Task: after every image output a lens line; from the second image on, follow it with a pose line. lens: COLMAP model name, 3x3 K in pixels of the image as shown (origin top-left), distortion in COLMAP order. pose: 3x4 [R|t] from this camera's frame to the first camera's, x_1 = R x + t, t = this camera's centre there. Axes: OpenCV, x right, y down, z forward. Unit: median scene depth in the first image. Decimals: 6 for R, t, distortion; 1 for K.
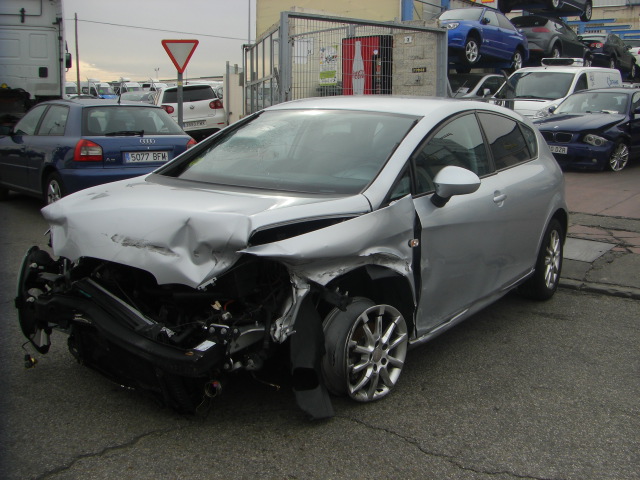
lens RADIAL K [[707.5, 0, 370.9], [0, 707.5, 240.6], [0, 0, 1]] dist [-0.169801, 0.115963]
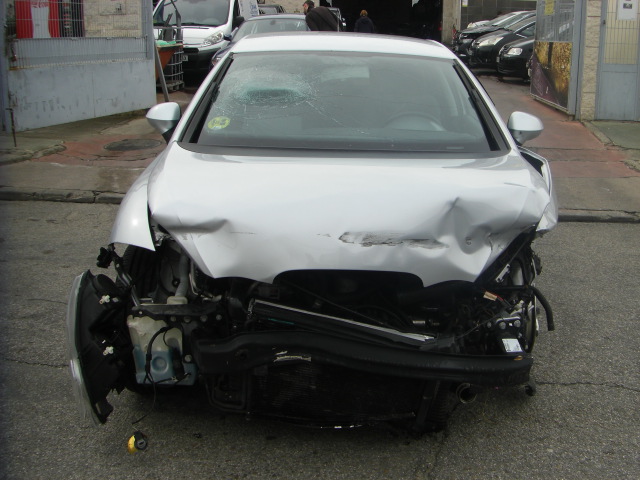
lens RADIAL K [[707.5, 0, 370.9], [0, 707.5, 240.6], [0, 0, 1]] dist [-0.169801, 0.115963]
pose [[0.818772, -0.160352, 0.551271, -0.747832], [0.101156, 0.985474, 0.136412, -0.098281], [-0.565137, -0.055926, 0.823099, 0.363019]]
